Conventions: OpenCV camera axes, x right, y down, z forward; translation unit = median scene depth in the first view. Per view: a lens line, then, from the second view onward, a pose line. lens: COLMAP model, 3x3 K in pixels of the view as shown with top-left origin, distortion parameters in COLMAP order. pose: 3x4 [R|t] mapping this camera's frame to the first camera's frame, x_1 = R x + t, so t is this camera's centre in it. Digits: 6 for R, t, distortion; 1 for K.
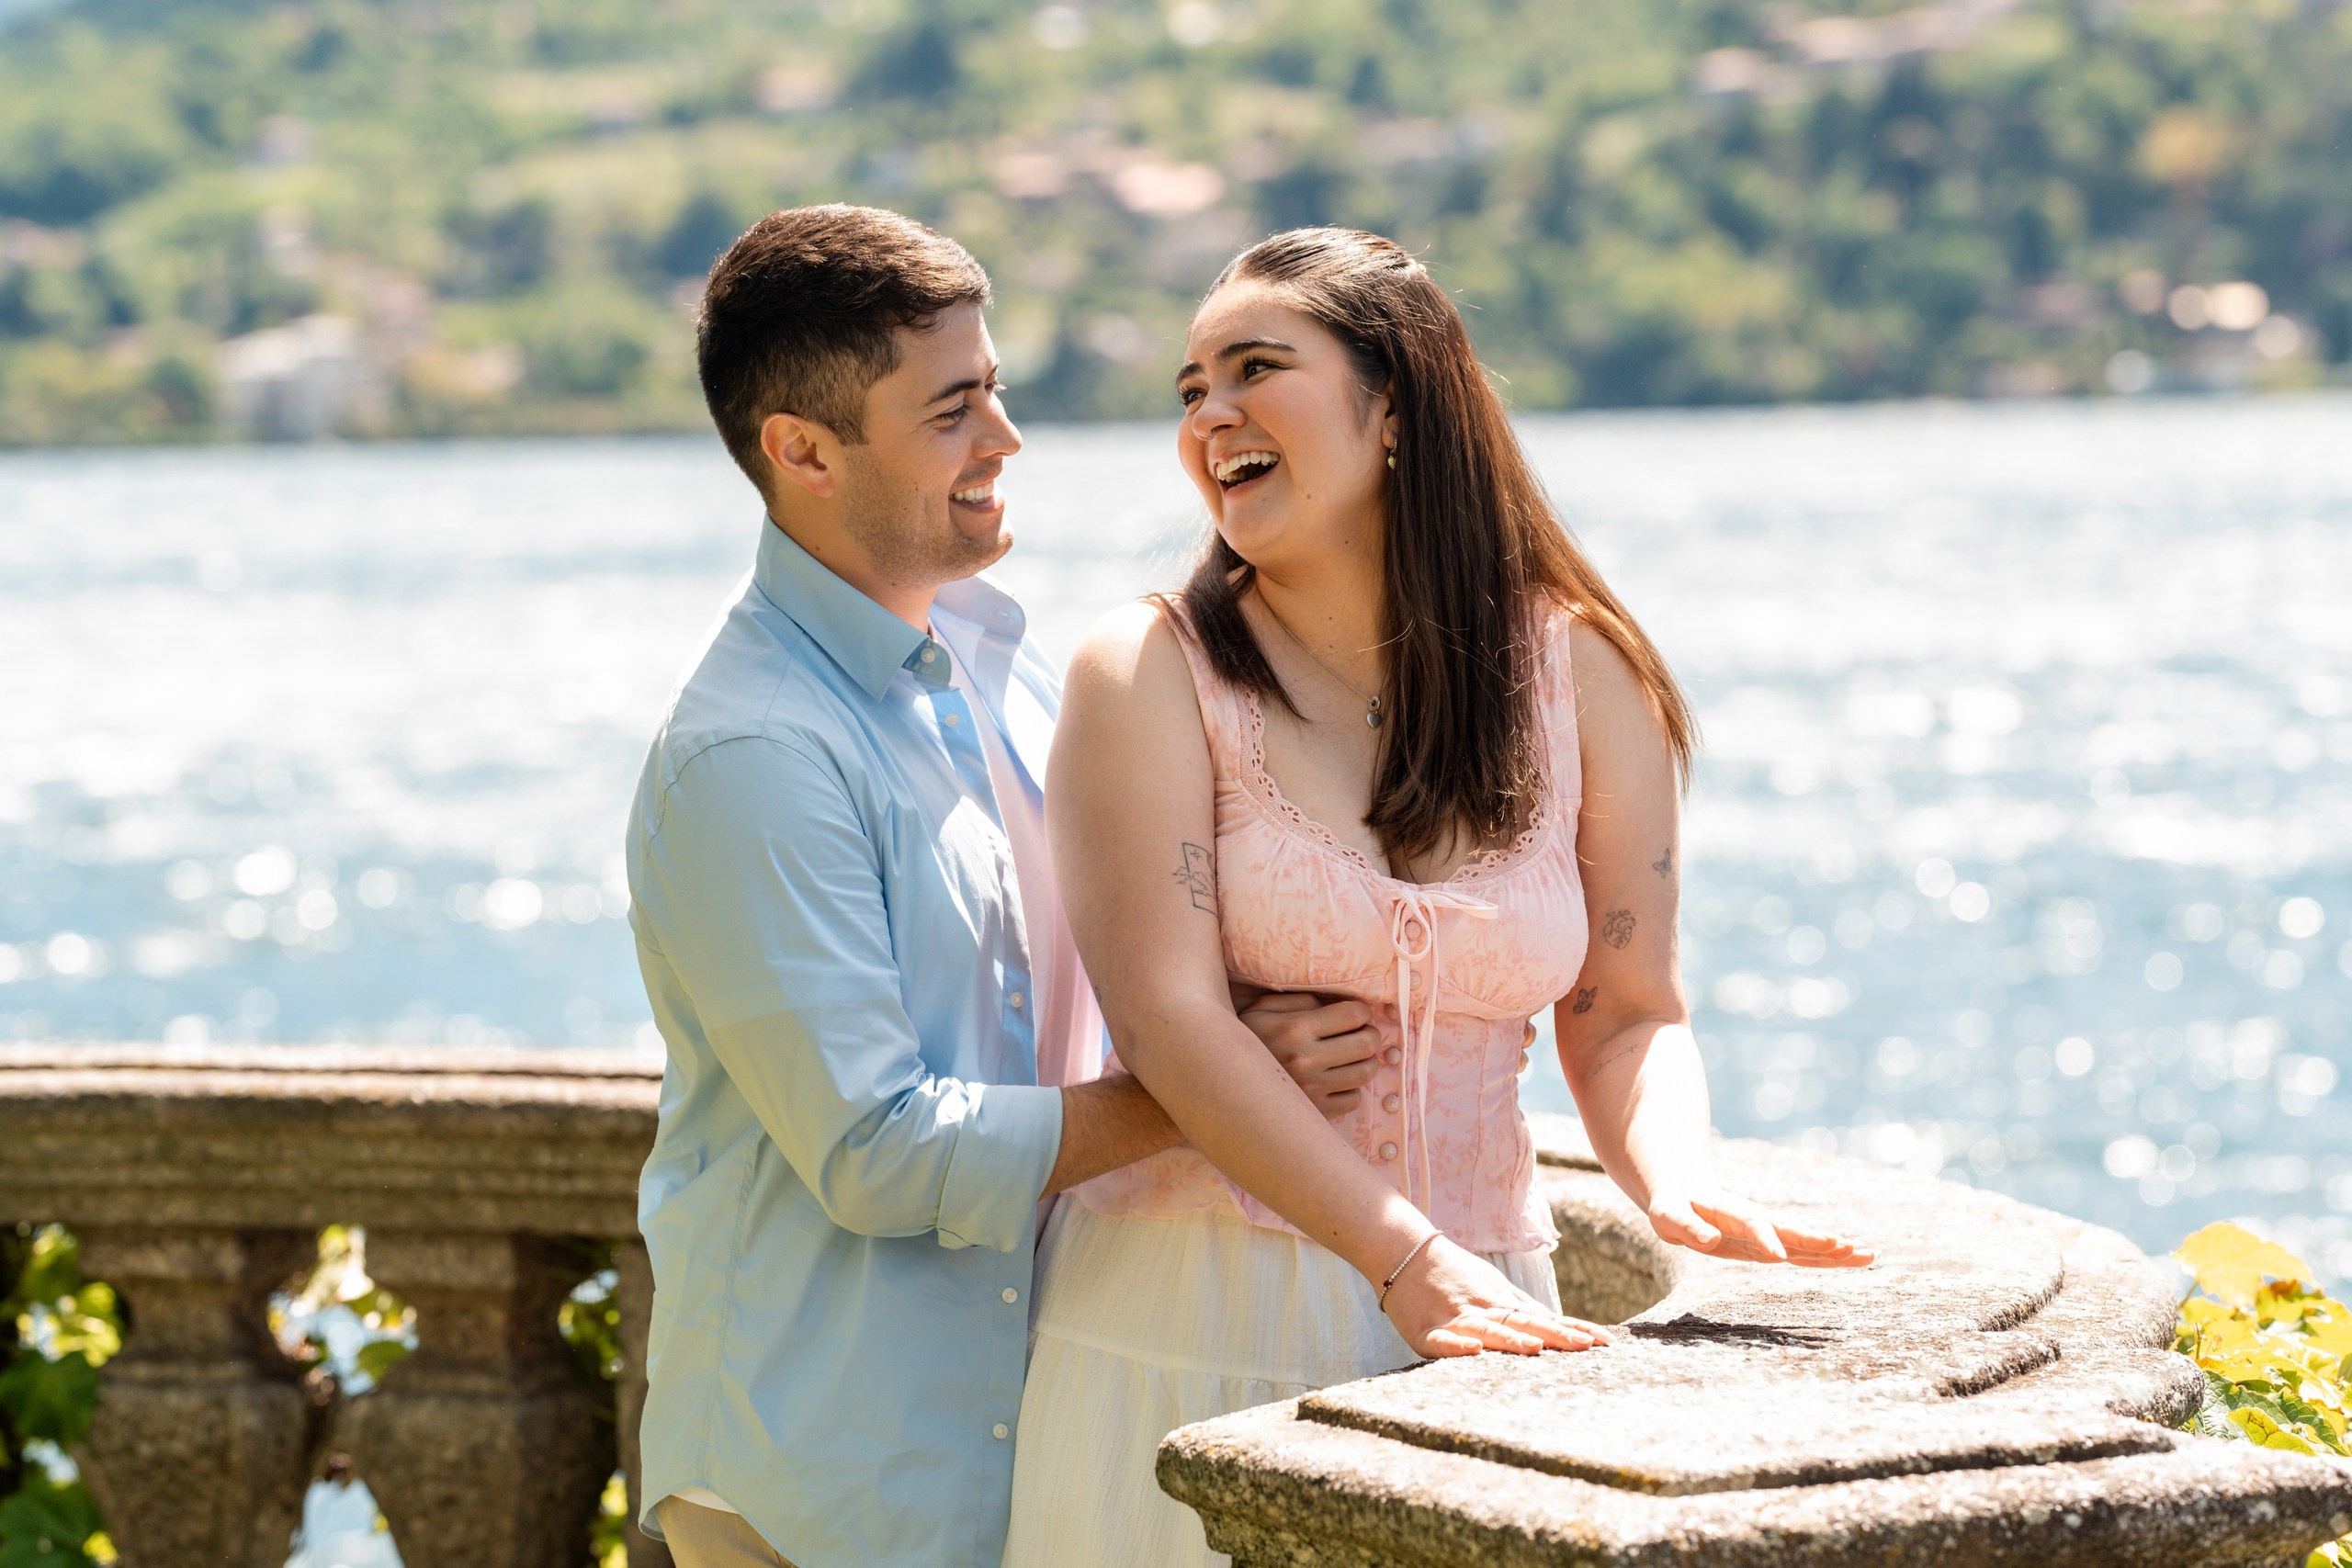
lens RADIAL K [[9554.7, 0, 1166.1], [0, 9554.7, 784.9], [0, 0, 1]] dist [0.272879, 0.000000]
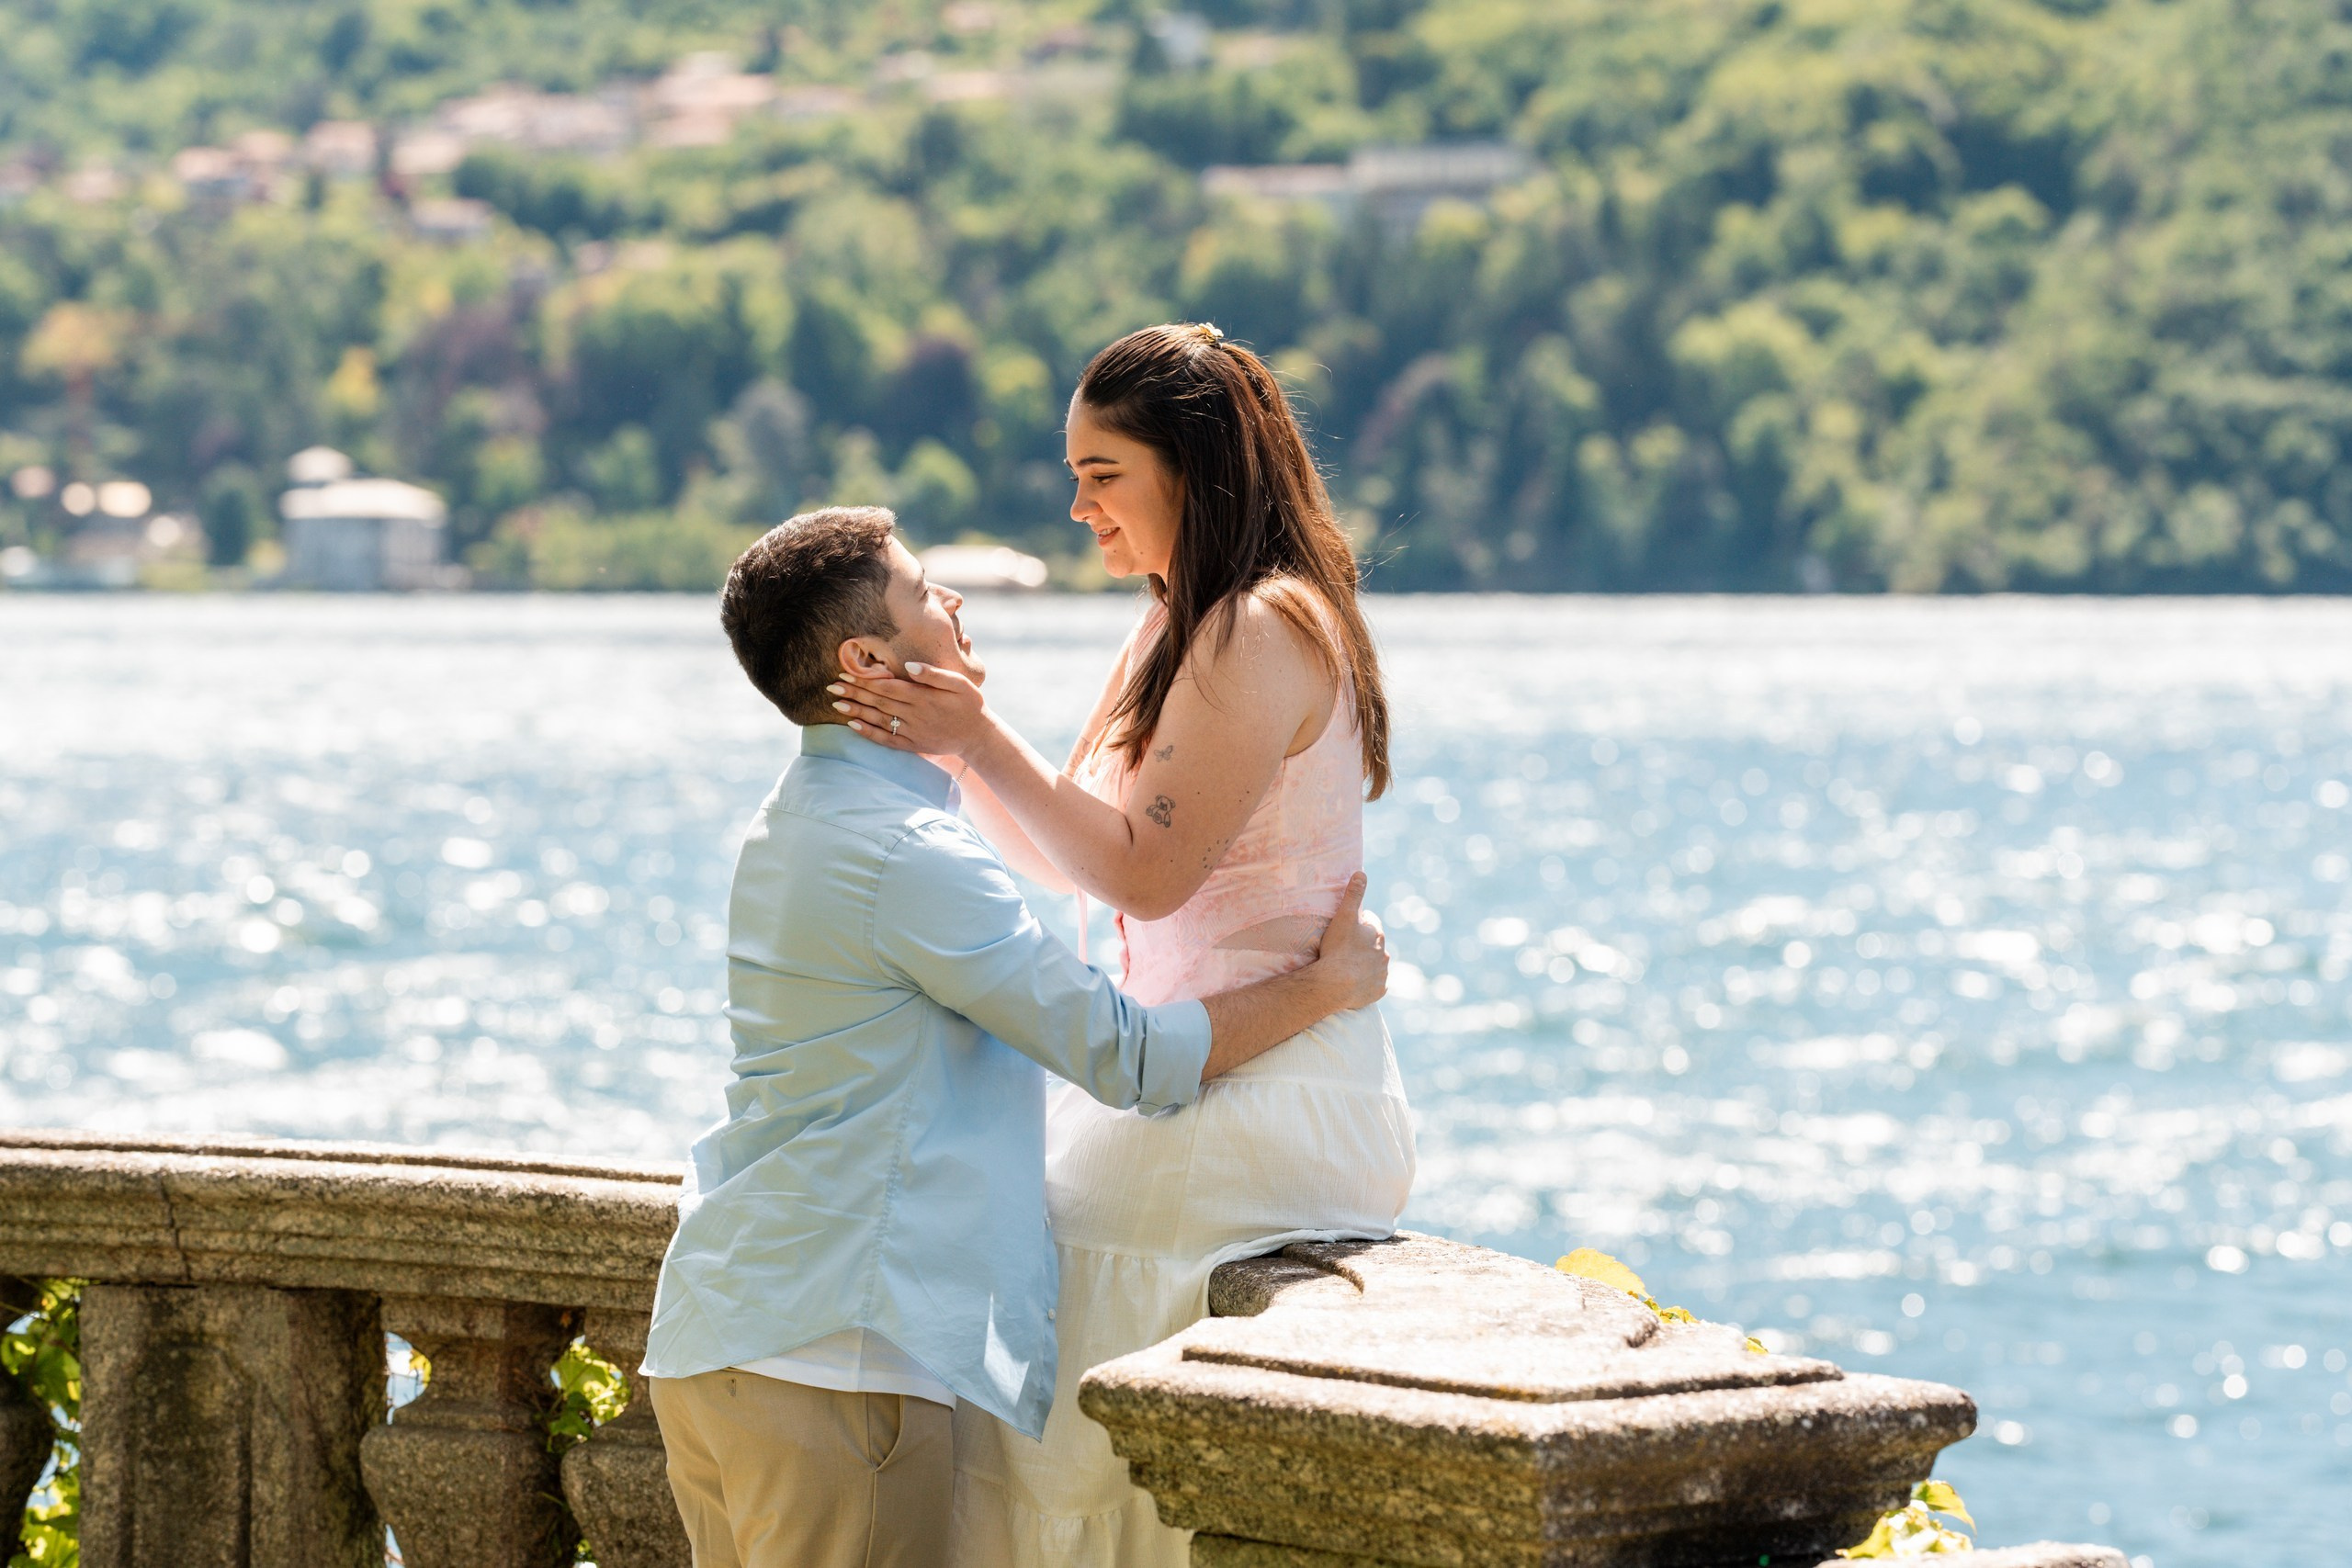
lens RADIAL K [[9554.7, 0, 1189.3], [0, 9554.7, 774.9], [0, 0, 1]] dist [0.272879, 0.000000]
pose [[0.974330, 0.022313, 0.224016, -0.314615], [-0.017617, 0.999582, -0.022940, 0.013516], [-0.224434, 0.018404, 0.974315, -0.377103]]
